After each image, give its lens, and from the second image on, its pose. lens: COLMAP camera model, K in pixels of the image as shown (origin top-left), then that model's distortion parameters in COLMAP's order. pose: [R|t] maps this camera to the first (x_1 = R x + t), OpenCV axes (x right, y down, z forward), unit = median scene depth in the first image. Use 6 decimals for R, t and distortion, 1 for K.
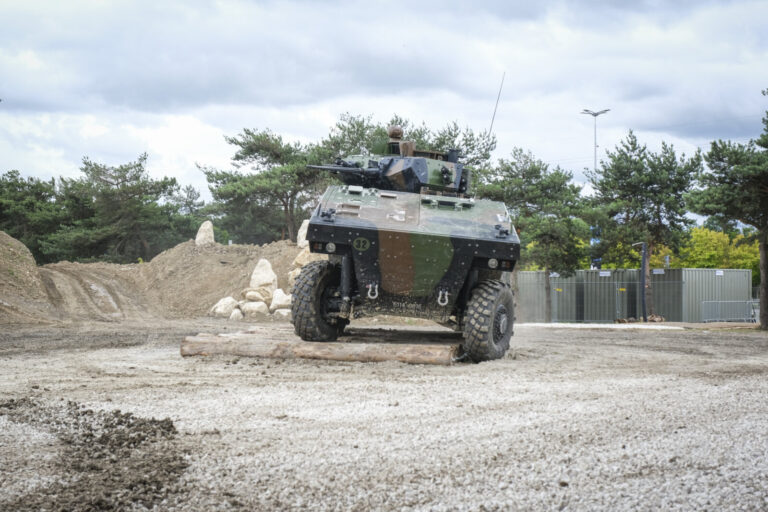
lens RADIAL K [[1305.5, 0, 383.9], [0, 1305.5, 258.2], [0, 0, 1]] dist [0.024399, 0.000000]
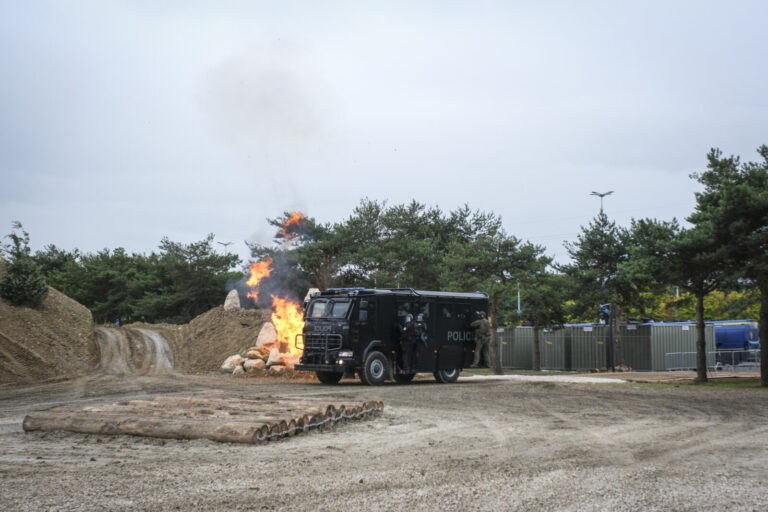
lens RADIAL K [[1012.8, 0, 389.6], [0, 1012.8, 256.3], [0, 0, 1]] dist [0.000594, 0.000000]
pose [[0.996025, -0.010963, -0.088402, 0.076392], [0.006362, 0.998619, -0.052152, -0.008107], [0.088851, 0.051382, 0.994719, 0.066699]]
